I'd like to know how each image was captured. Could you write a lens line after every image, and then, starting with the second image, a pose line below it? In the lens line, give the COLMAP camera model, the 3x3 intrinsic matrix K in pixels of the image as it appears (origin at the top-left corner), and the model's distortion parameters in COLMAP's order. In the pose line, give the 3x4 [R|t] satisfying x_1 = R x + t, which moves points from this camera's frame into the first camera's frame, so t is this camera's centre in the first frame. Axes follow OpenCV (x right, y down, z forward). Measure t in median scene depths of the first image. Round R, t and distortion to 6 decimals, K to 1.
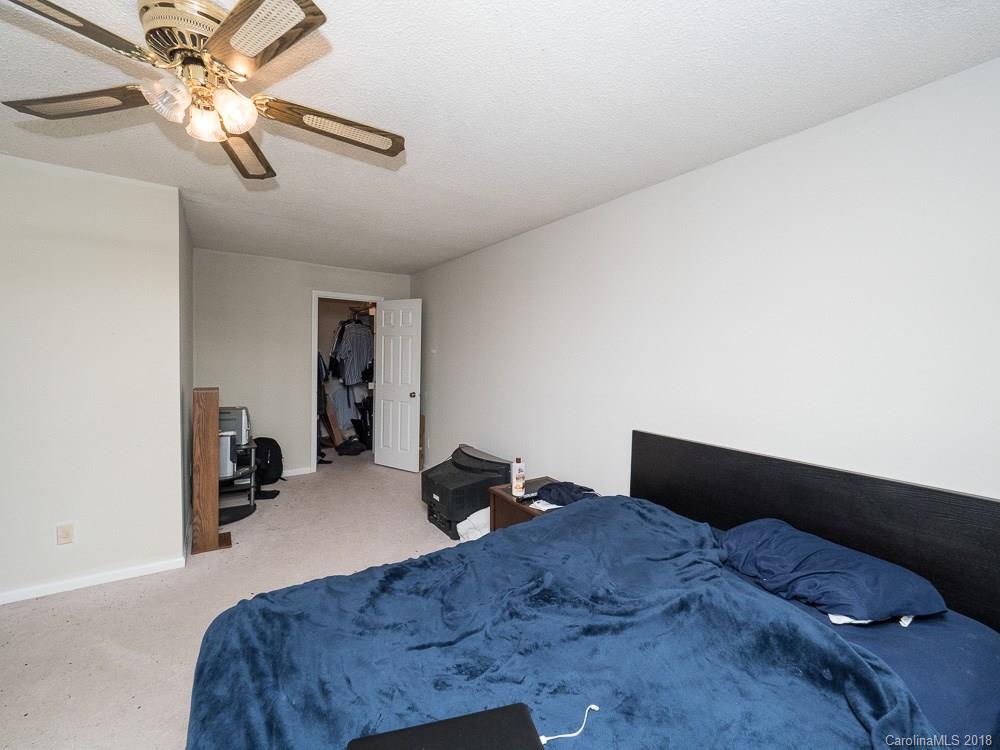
lens RADIAL K [[437.2, 0, 500.0], [0, 437.2, 375.0], [0, 0, 1]] dist [-0.000999, 0.000331]
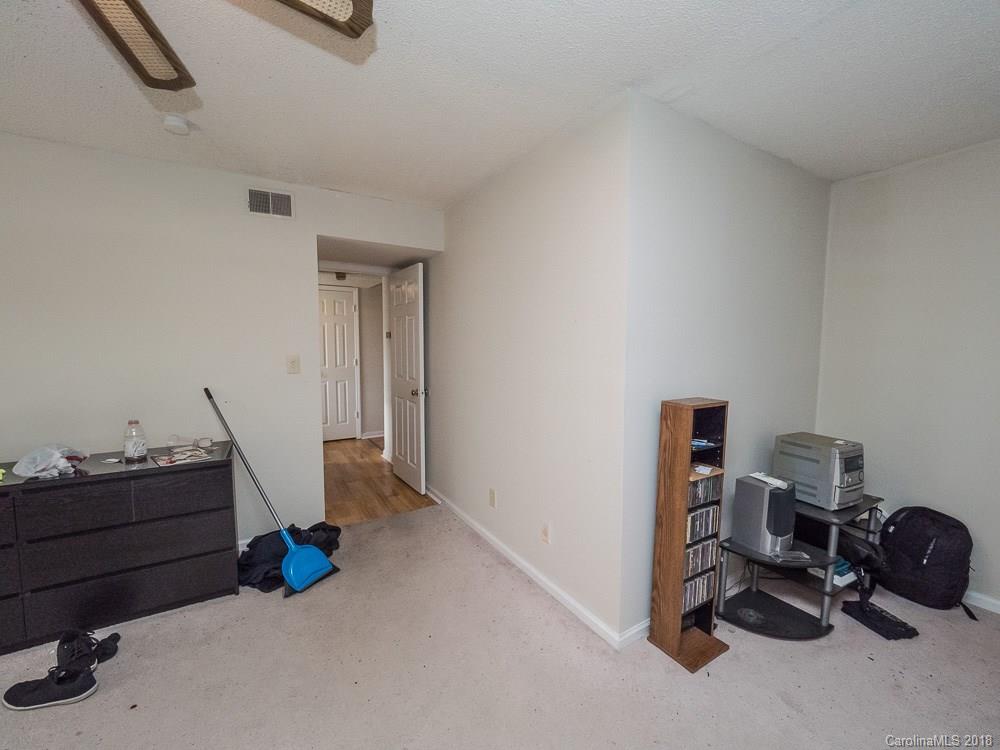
lens RADIAL K [[437.2, 0, 500.0], [0, 437.2, 375.0], [0, 0, 1]] dist [-0.000999, 0.000331]
pose [[-0.001681, 0.087418, -0.996170, -0.052855], [-0.064698, 0.994075, 0.087343, -0.032673], [0.997903, 0.064597, 0.003984, 0.590647]]
